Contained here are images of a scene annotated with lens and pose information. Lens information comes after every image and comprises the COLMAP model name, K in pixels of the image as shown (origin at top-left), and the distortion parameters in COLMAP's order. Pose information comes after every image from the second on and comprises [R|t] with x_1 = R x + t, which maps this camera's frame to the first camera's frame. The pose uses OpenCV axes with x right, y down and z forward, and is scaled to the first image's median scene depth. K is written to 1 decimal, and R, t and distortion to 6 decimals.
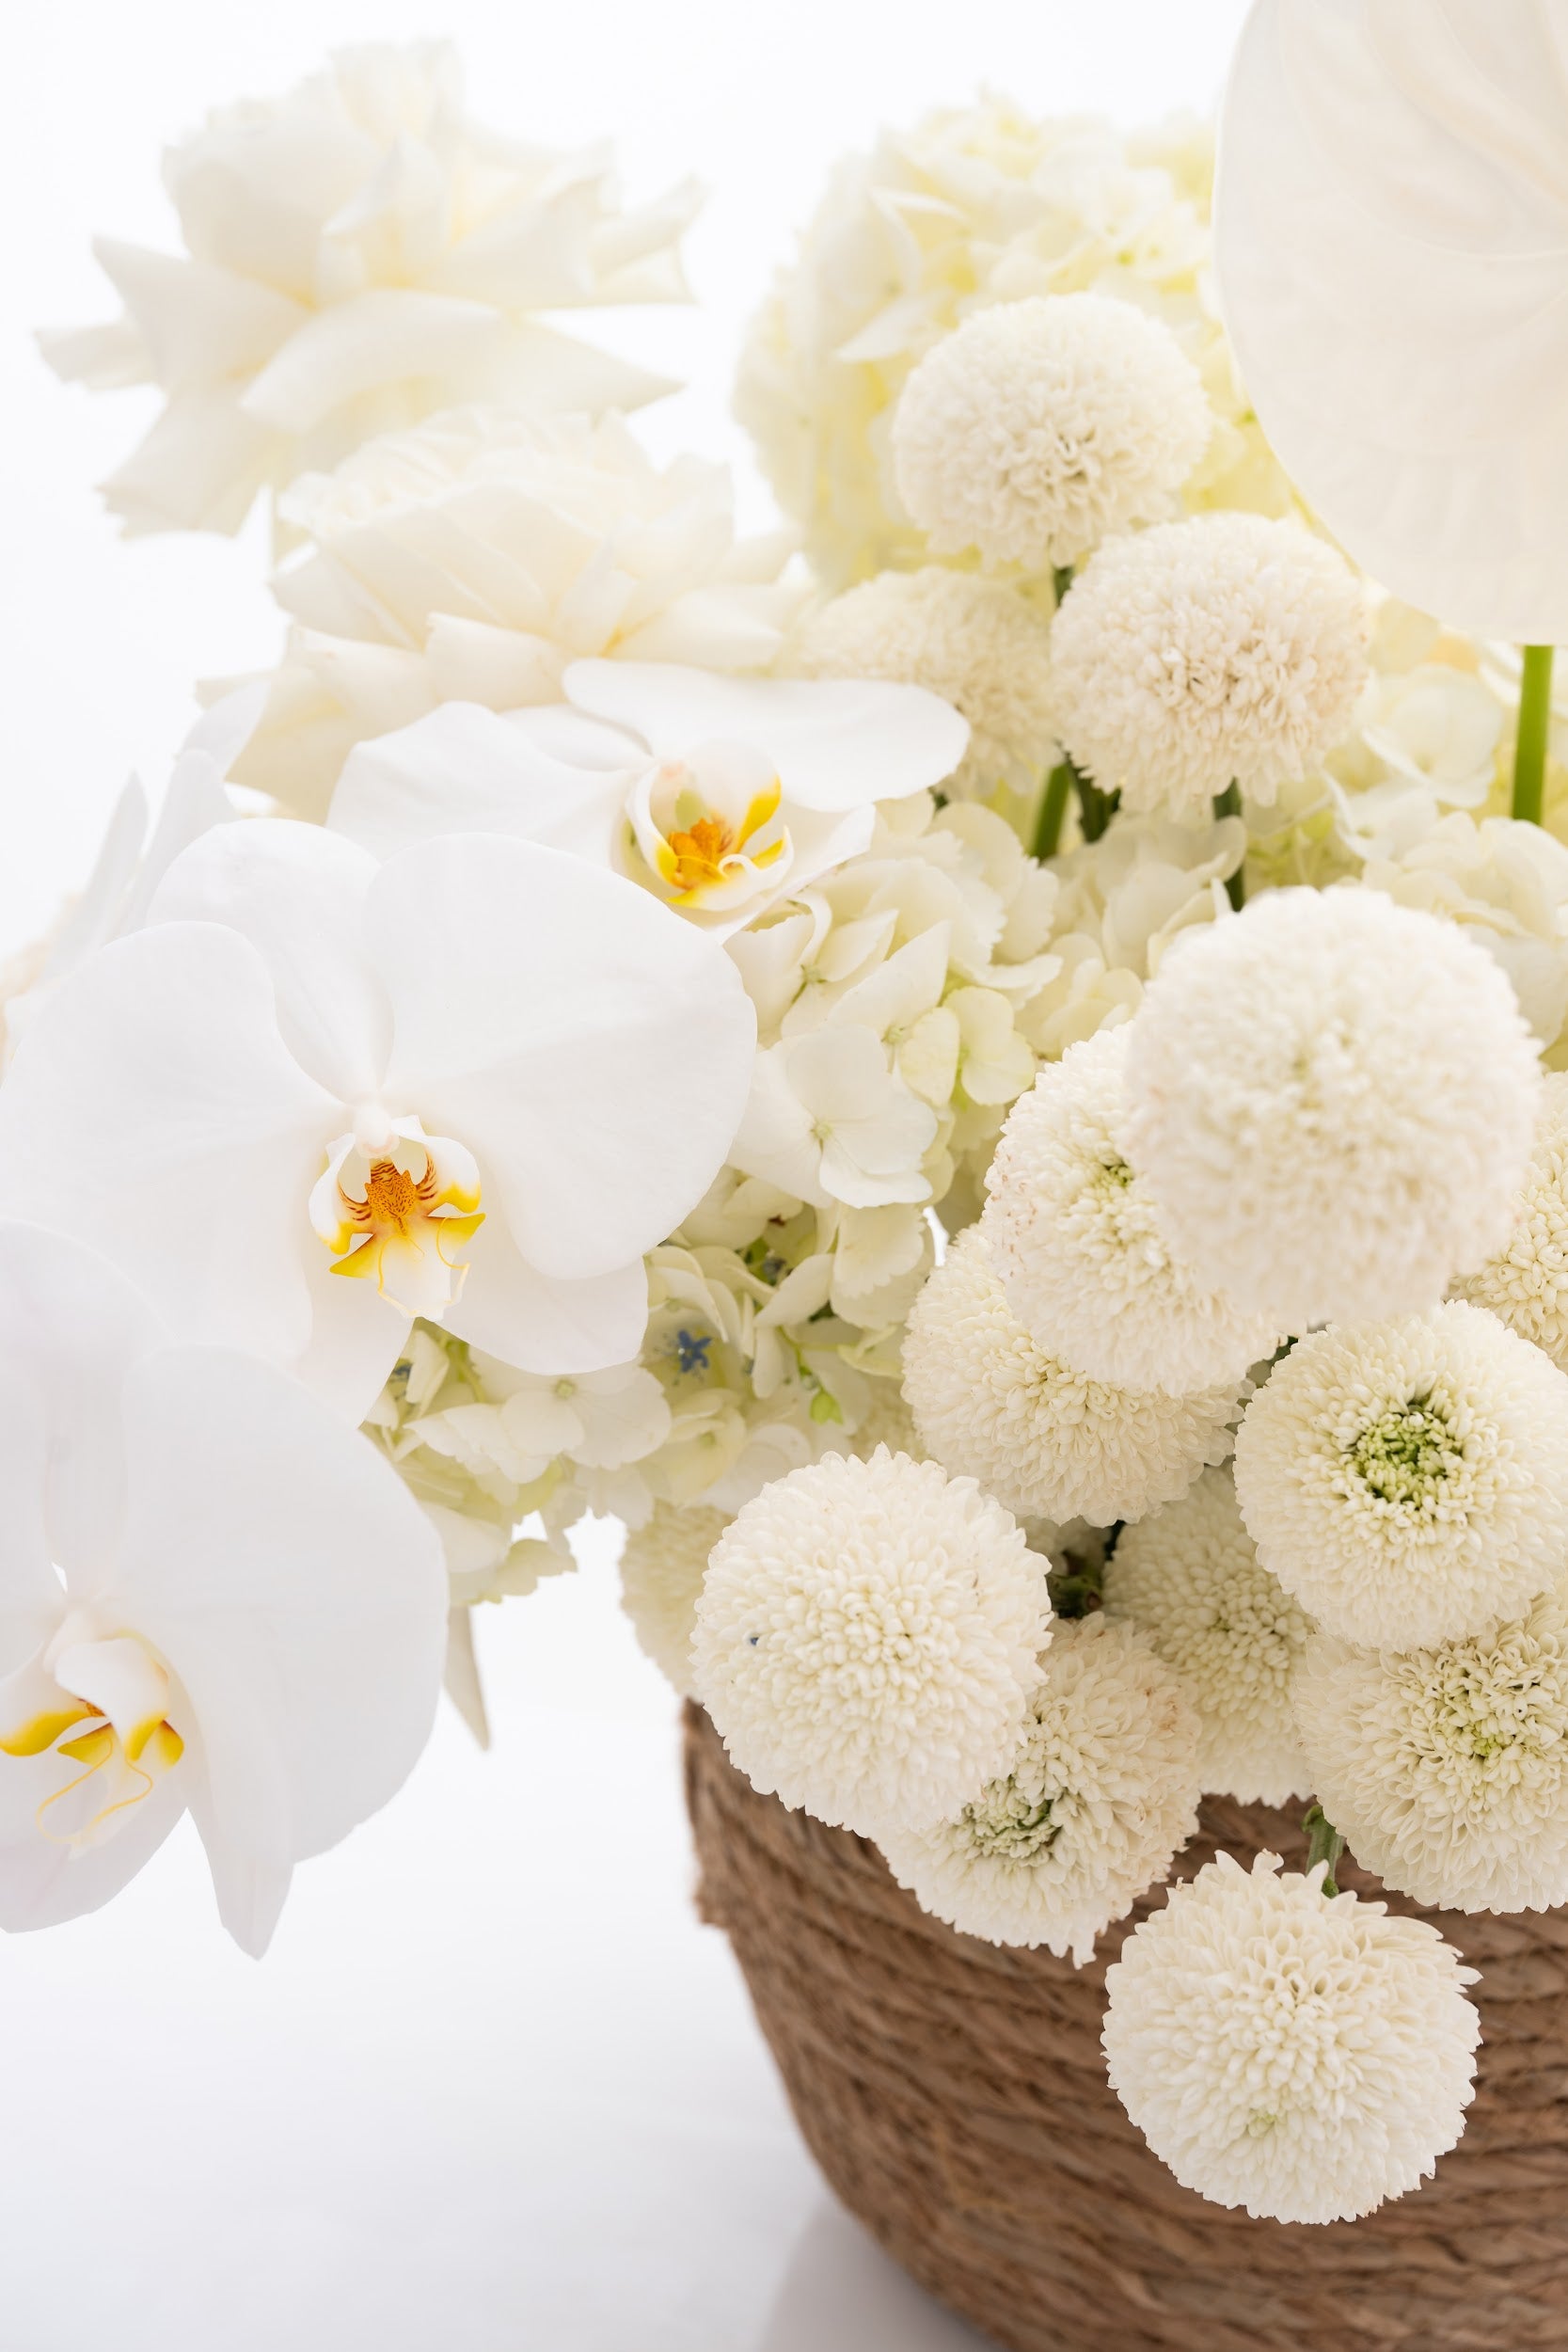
lens RADIAL K [[3273.0, 0, 784.0], [0, 3273.0, 1176.0], [0, 0, 1]] dist [0.000895, 0.065177]
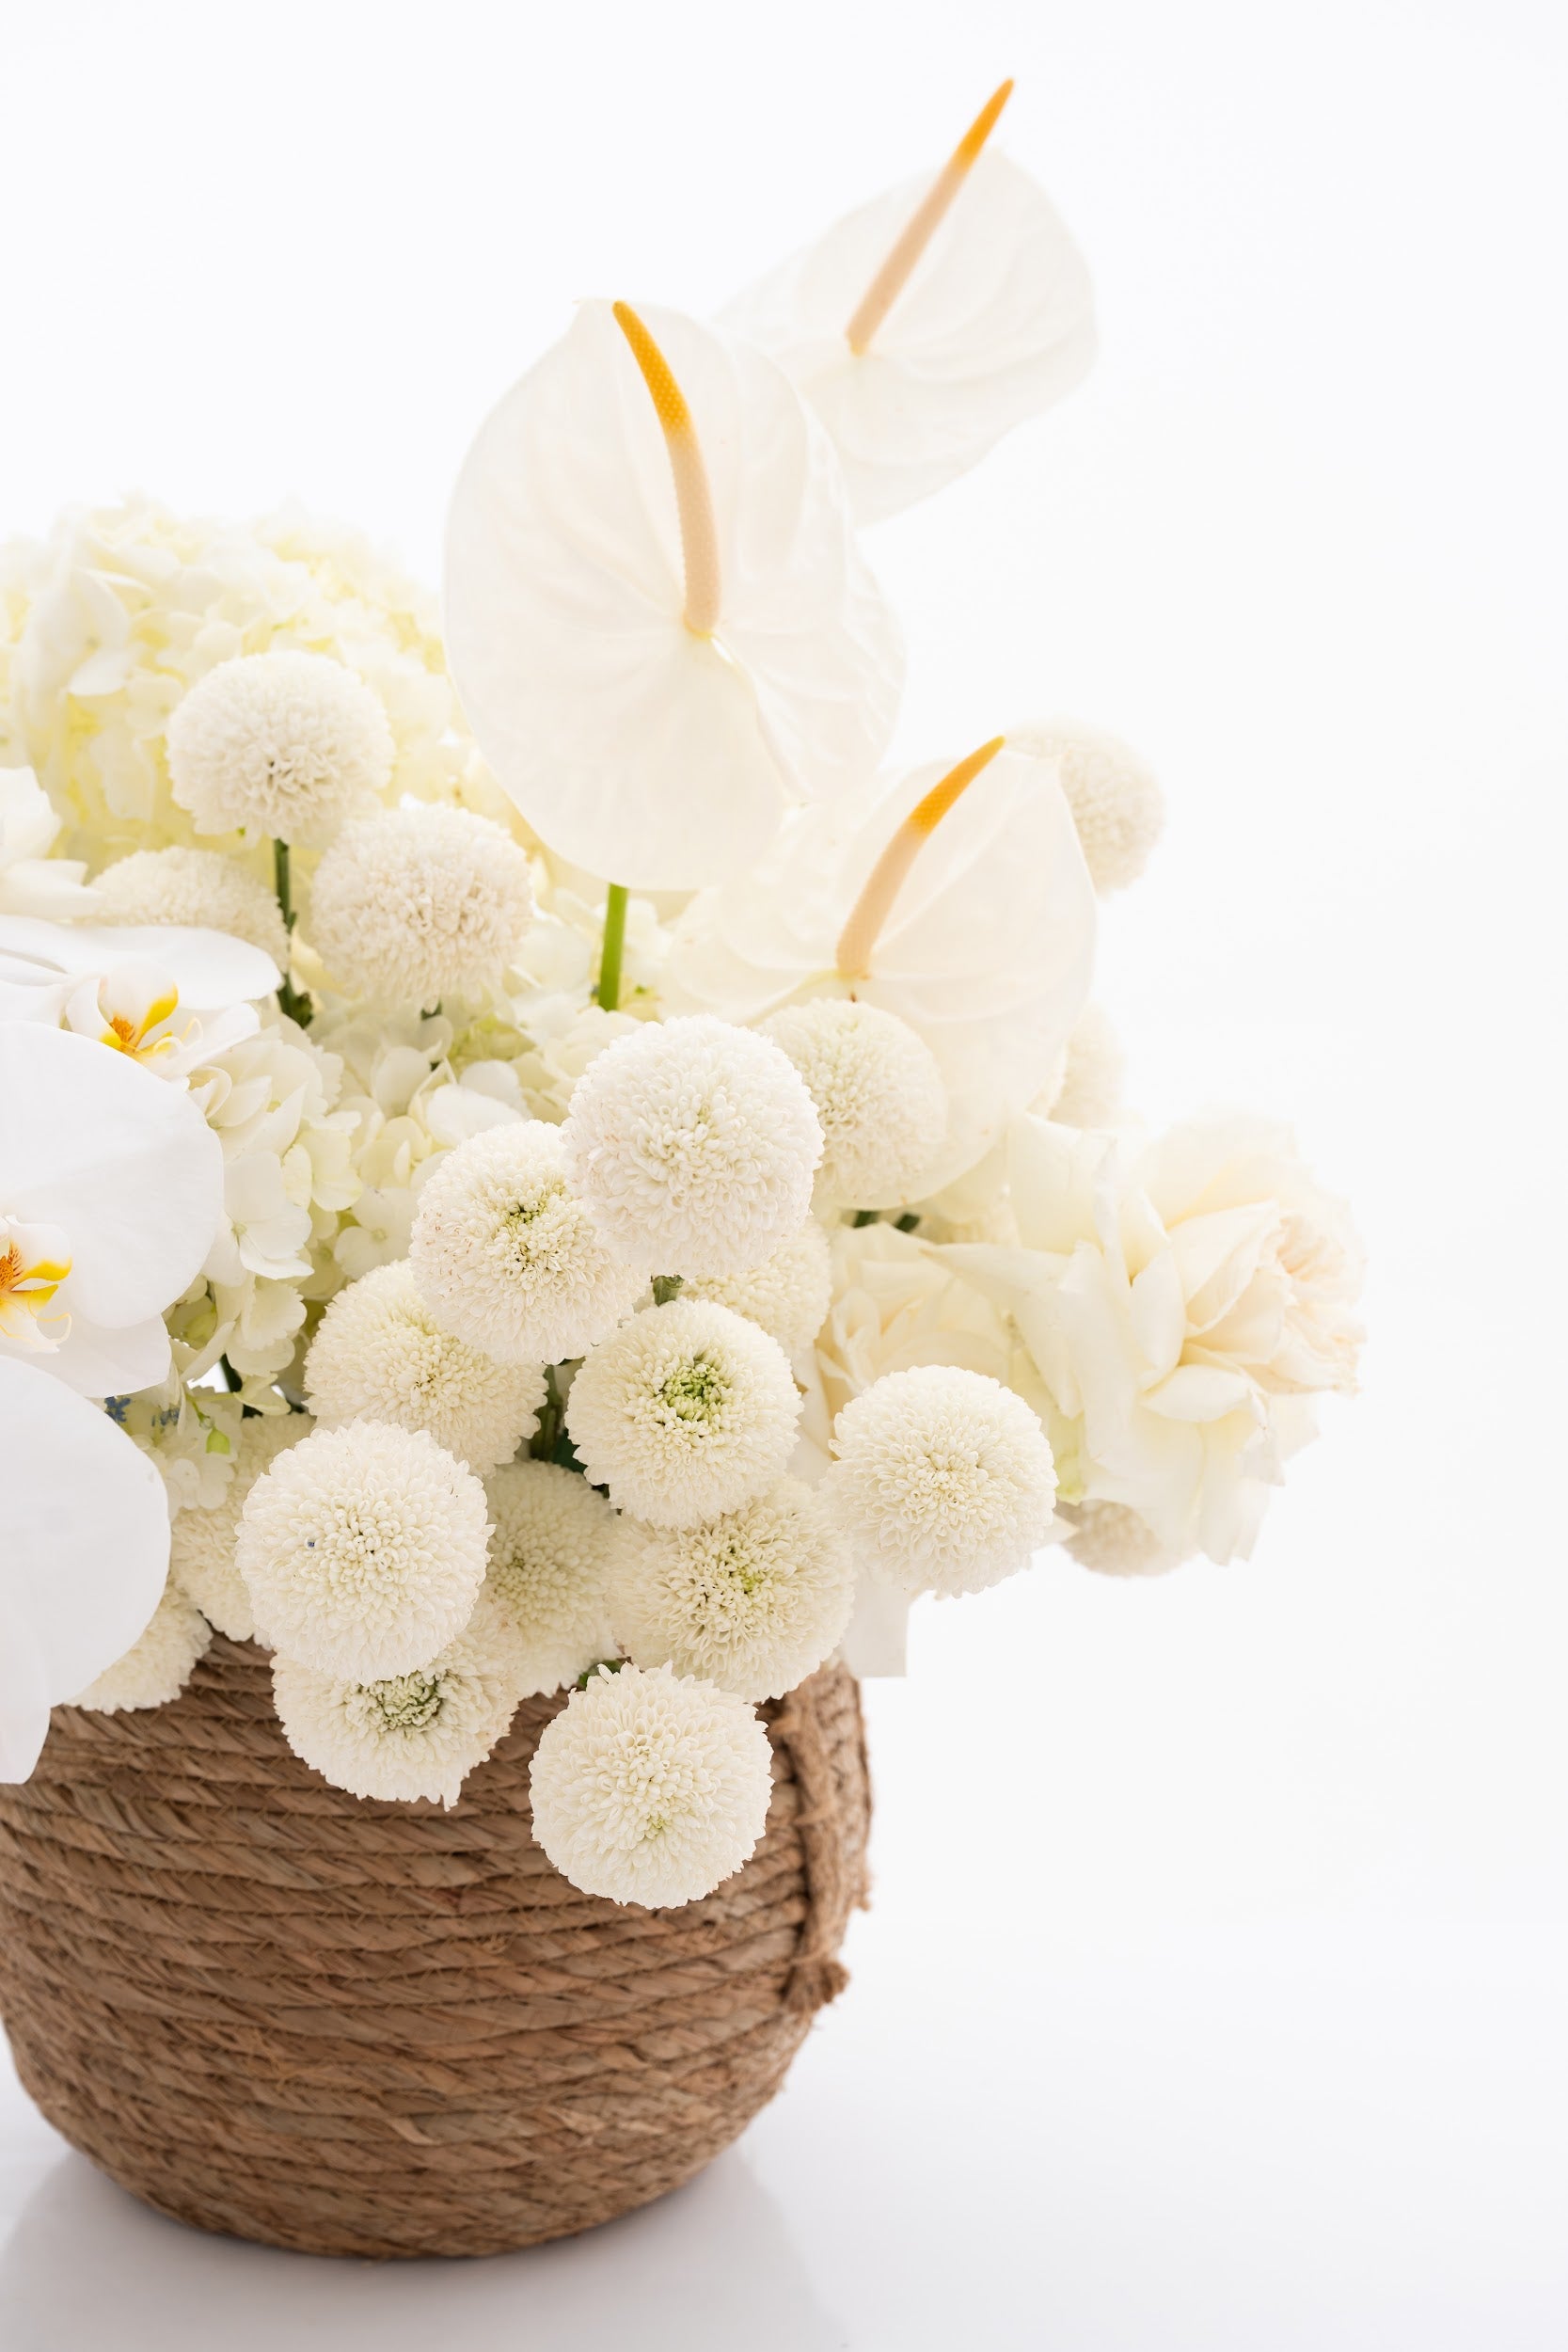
lens RADIAL K [[3273.0, 0, 784.0], [0, 3273.0, 1176.0], [0, 0, 1]] dist [0.000895, 0.065177]
pose [[0.909588, -0.046320, 0.412921, -0.348354], [0.087273, 0.992897, -0.080866, 0.095779], [-0.406242, 0.109592, 0.907170, -0.373849]]
